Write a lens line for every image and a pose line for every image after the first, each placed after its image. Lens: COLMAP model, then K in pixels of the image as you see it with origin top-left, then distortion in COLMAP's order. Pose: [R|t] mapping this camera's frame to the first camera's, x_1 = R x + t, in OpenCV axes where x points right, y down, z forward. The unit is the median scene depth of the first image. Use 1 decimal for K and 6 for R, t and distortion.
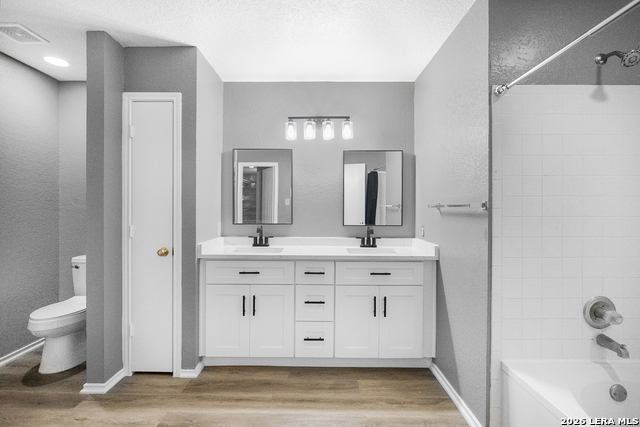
lens RADIAL K [[296.9, 0, 318.0], [0, 296.9, 213.0], [0, 0, 1]] dist [0.001231, -0.000713]
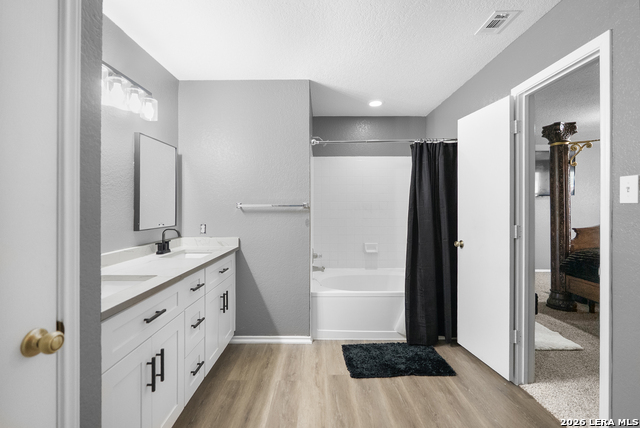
lens RADIAL K [[296.9, 0, 318.1], [0, 296.9, 209.7], [0, 0, 1]] dist [0.001231, -0.000713]
pose [[-0.009149, -0.002623, 0.999955, -0.908587], [0.007882, 0.999965, 0.002695, -0.010702], [-0.999927, 0.007906, -0.009128, 0.734243]]
